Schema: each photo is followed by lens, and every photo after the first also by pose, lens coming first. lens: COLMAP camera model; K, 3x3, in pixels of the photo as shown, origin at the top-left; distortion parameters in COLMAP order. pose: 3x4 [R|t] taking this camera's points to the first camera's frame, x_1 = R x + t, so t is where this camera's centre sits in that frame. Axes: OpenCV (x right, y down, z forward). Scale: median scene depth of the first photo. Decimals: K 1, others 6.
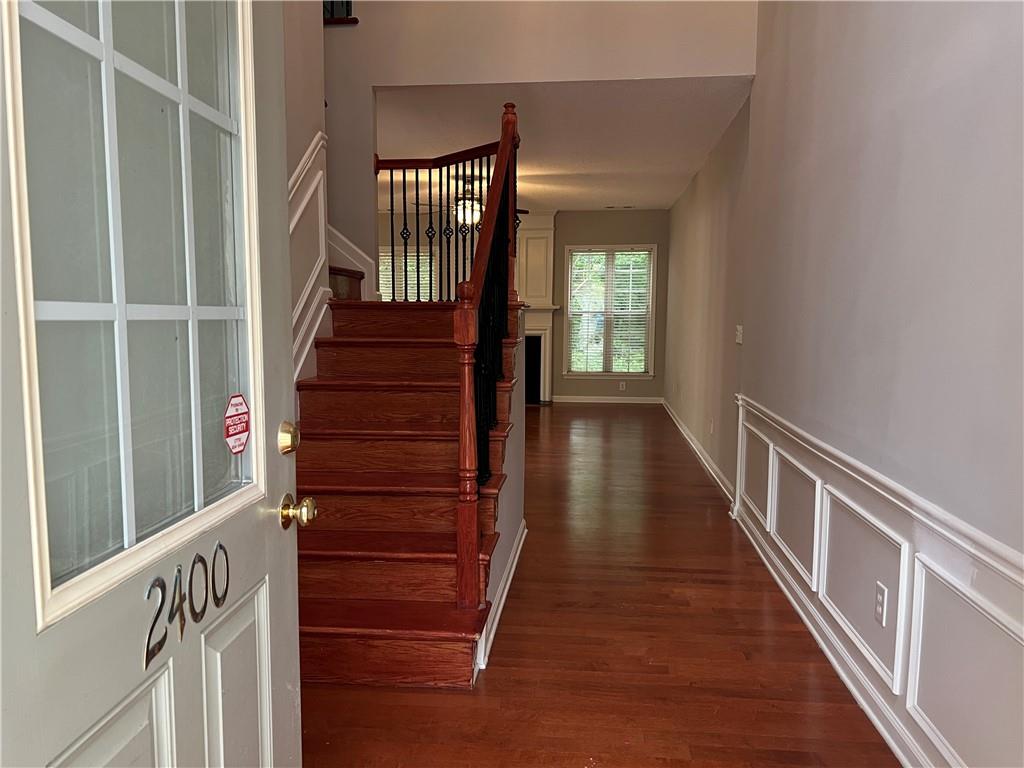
lens RADIAL K [[787.2, 0, 510.7], [0, 787.2, 386.5], [0, 0, 1]] dist [-0.005276, -0.006139]
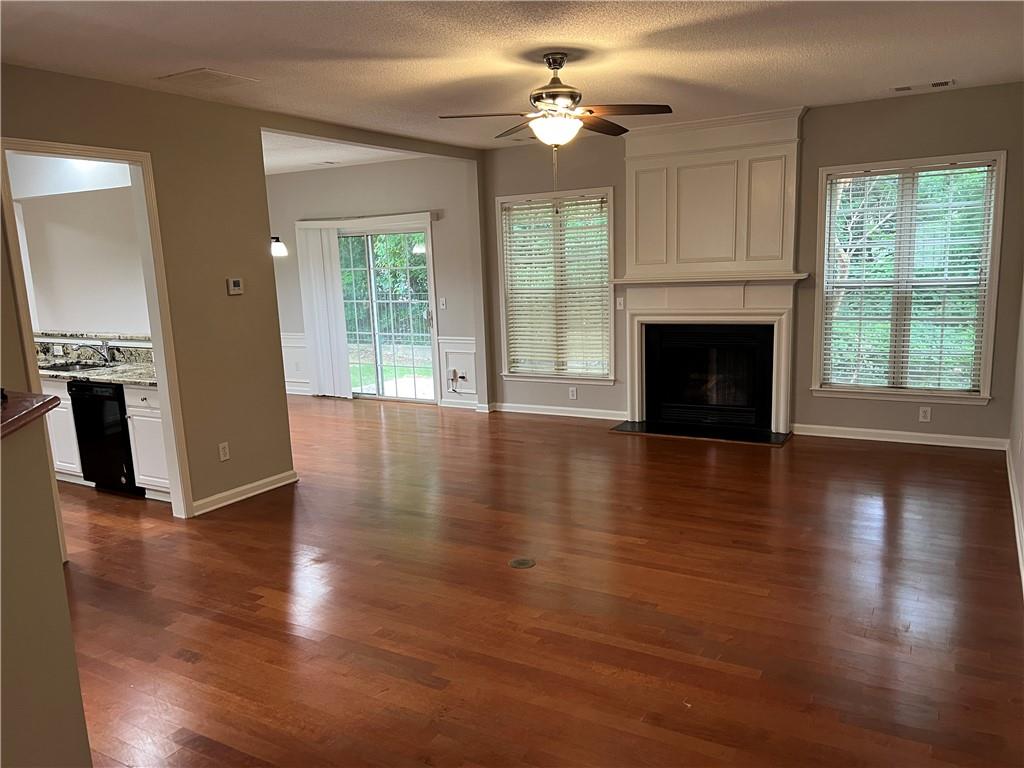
lens RADIAL K [[787.2, 0, 513.3], [0, 787.2, 380.3], [0, 0, 1]] dist [-0.005276, -0.006139]
pose [[0.902939, 0.031311, -0.428627, 0.116886], [-0.004344, 0.997957, 0.063749, -0.059164], [0.429747, -0.055699, 0.901230, 0.374826]]
